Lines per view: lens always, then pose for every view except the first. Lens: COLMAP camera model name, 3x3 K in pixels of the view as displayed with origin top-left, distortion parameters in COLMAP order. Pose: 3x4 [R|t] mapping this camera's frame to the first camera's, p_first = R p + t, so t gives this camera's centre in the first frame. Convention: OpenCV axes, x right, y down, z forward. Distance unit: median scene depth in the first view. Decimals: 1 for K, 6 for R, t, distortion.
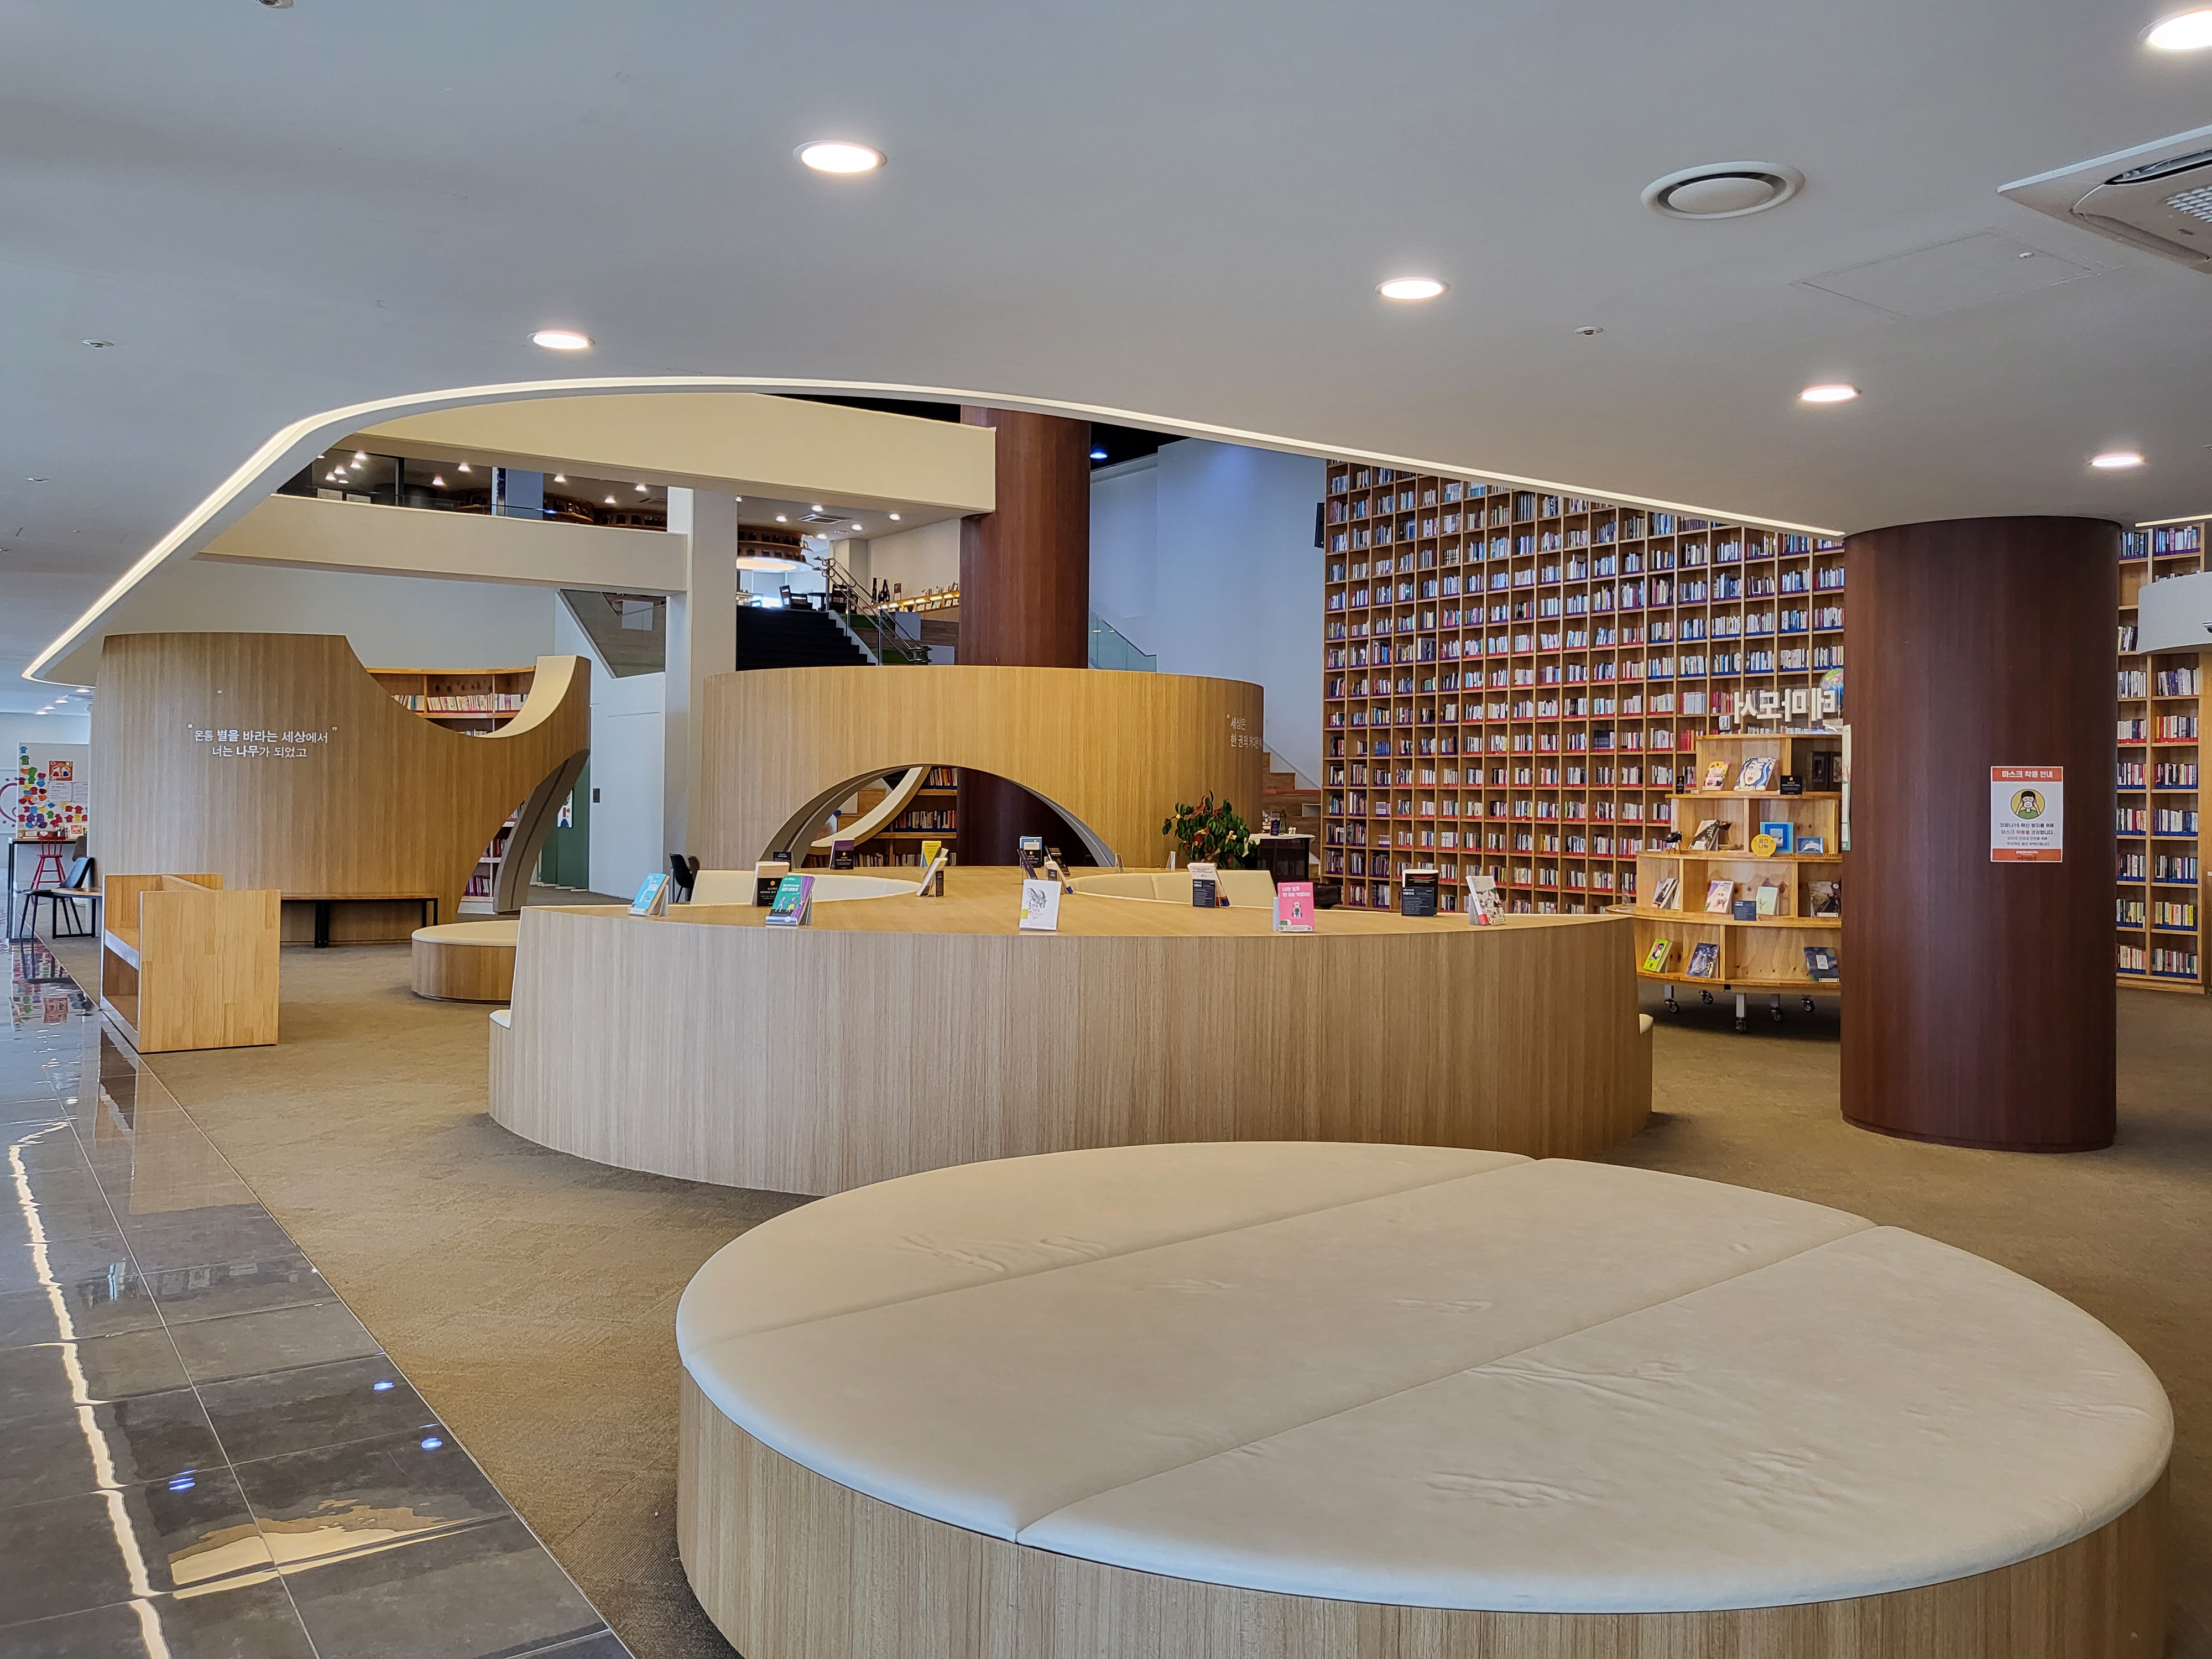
lens RADIAL K [[1700.0, 0, 1115.0], [0, 1700.0, 785.4], [0, 0, 1]] dist [-0.012673, 0.053140]
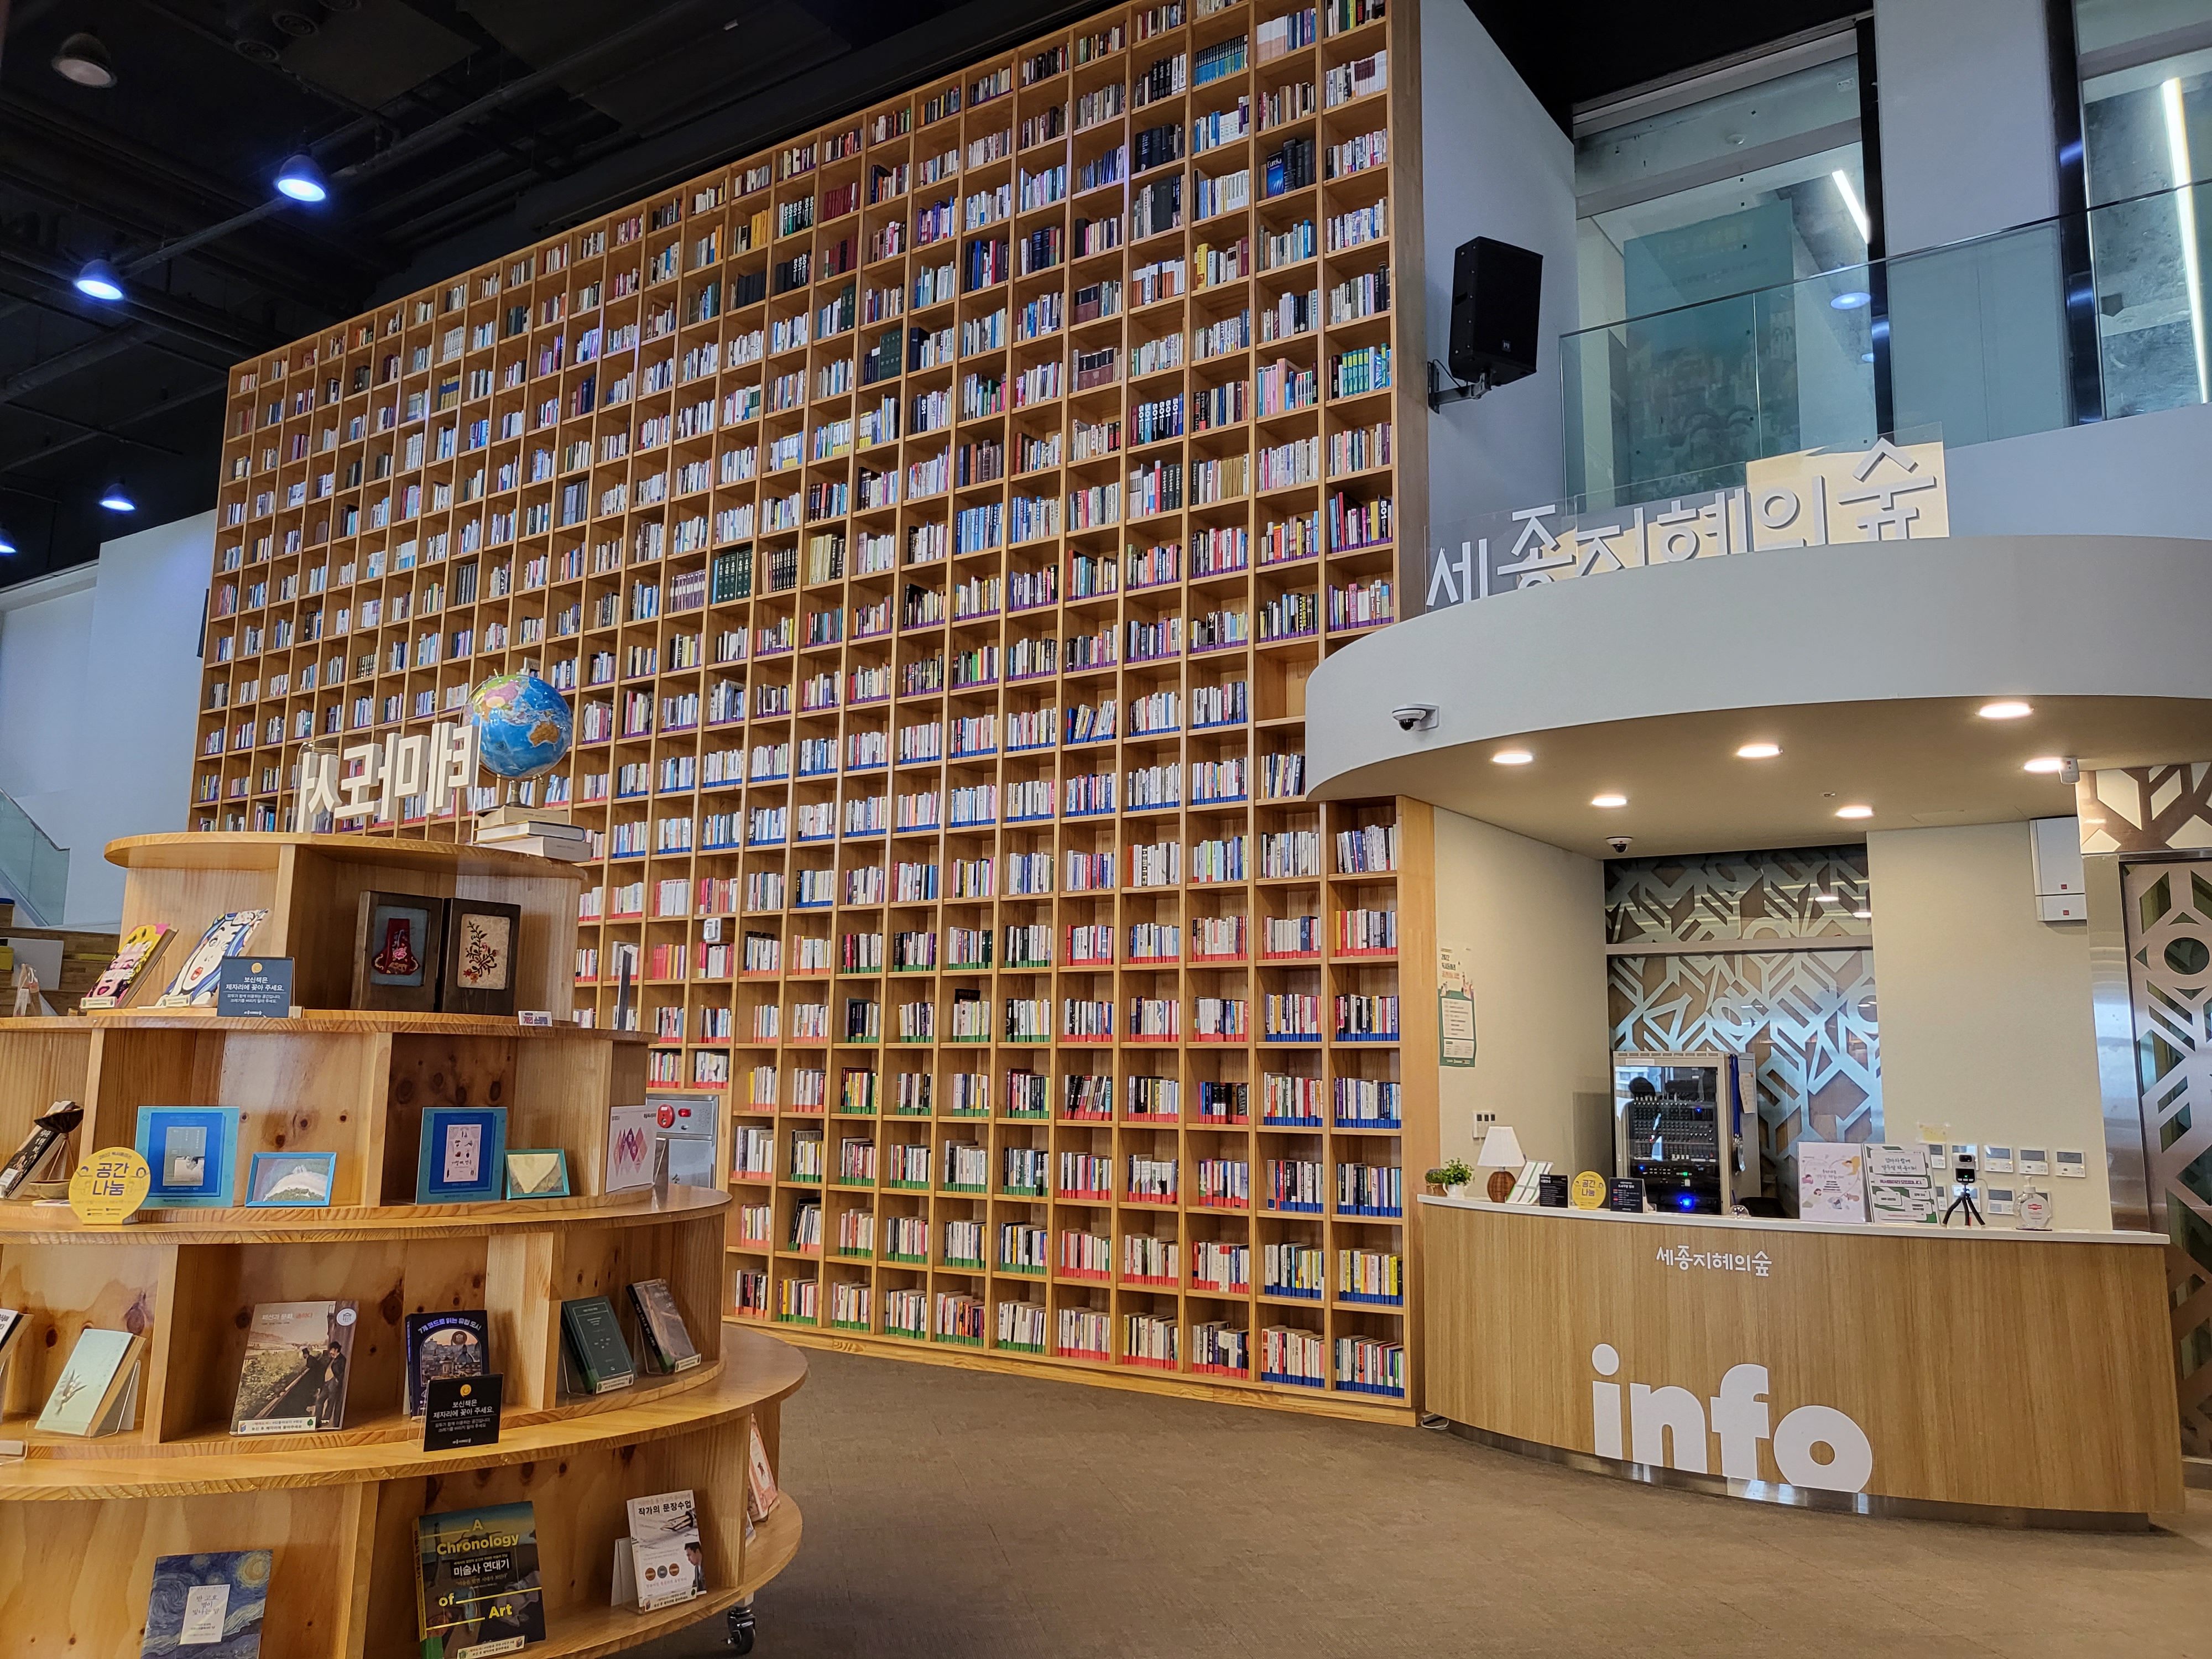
lens RADIAL K [[1700.0, 0, 1111.0], [0, 1700.0, 823.5], [0, 0, 1]] dist [-0.012673, 0.053140]
pose [[0.931107, 0.056127, 0.360402, 0.309260], [-0.004744, 0.989869, -0.141901, 0.009813], [-0.364716, 0.130415, 0.921940, 0.463380]]
